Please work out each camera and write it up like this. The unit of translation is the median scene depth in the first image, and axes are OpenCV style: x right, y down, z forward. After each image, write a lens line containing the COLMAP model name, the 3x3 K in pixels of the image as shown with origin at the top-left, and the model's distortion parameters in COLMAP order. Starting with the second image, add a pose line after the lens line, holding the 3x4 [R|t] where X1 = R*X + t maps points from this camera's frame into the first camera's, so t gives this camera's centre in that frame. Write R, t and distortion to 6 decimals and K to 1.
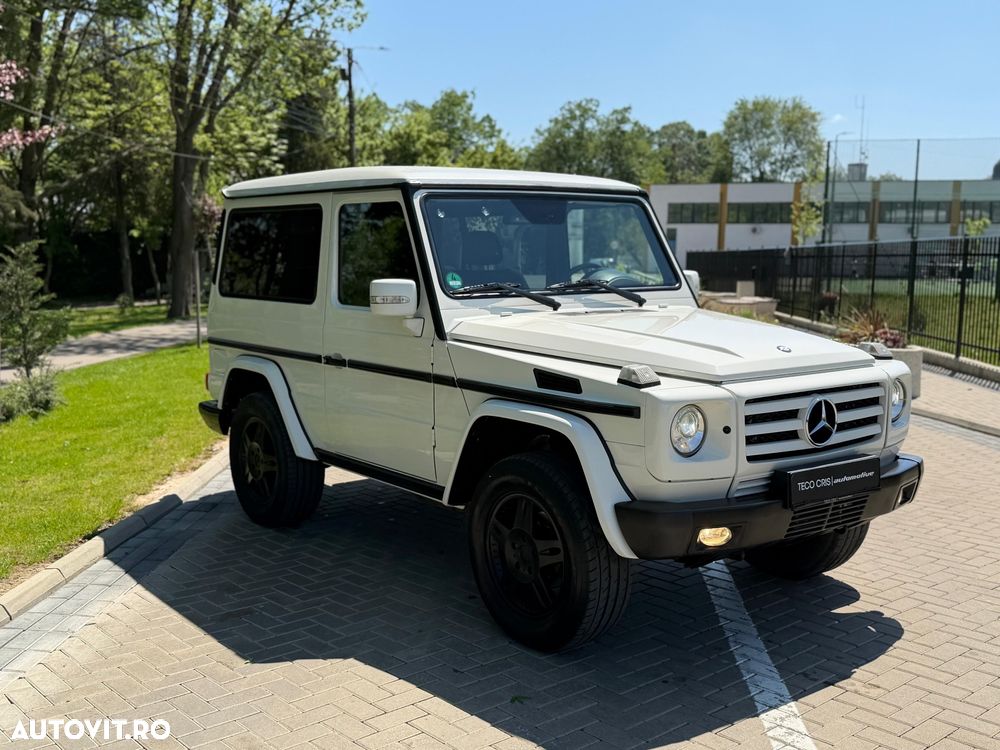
lens RADIAL K [[1039.5, 0, 484.7], [0, 1039.5, 391.4], [0, 0, 1]] dist [0.077667, 0.000000]
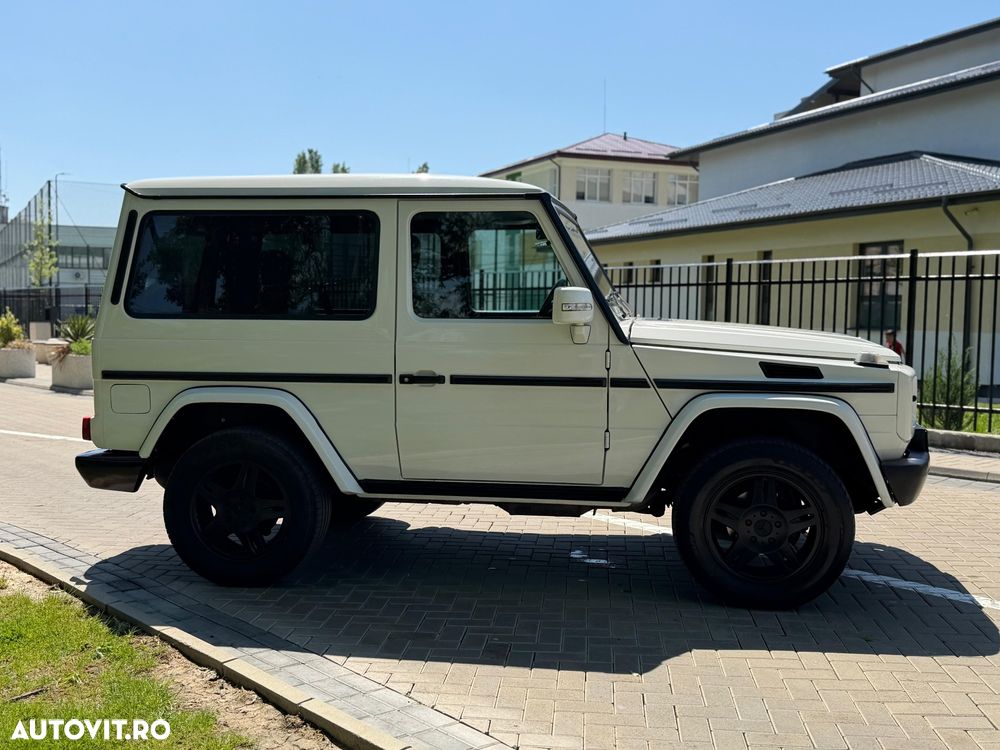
lens RADIAL K [[1039.5, 0, 520.9], [0, 1039.5, 366.6], [0, 0, 1]] dist [0.077667, 0.000000]
pose [[0.728793, -0.042112, 0.683437, -0.823622], [0.086294, 0.995798, -0.030662, -0.003910], [-0.679274, 0.081323, 0.729365, 0.299994]]
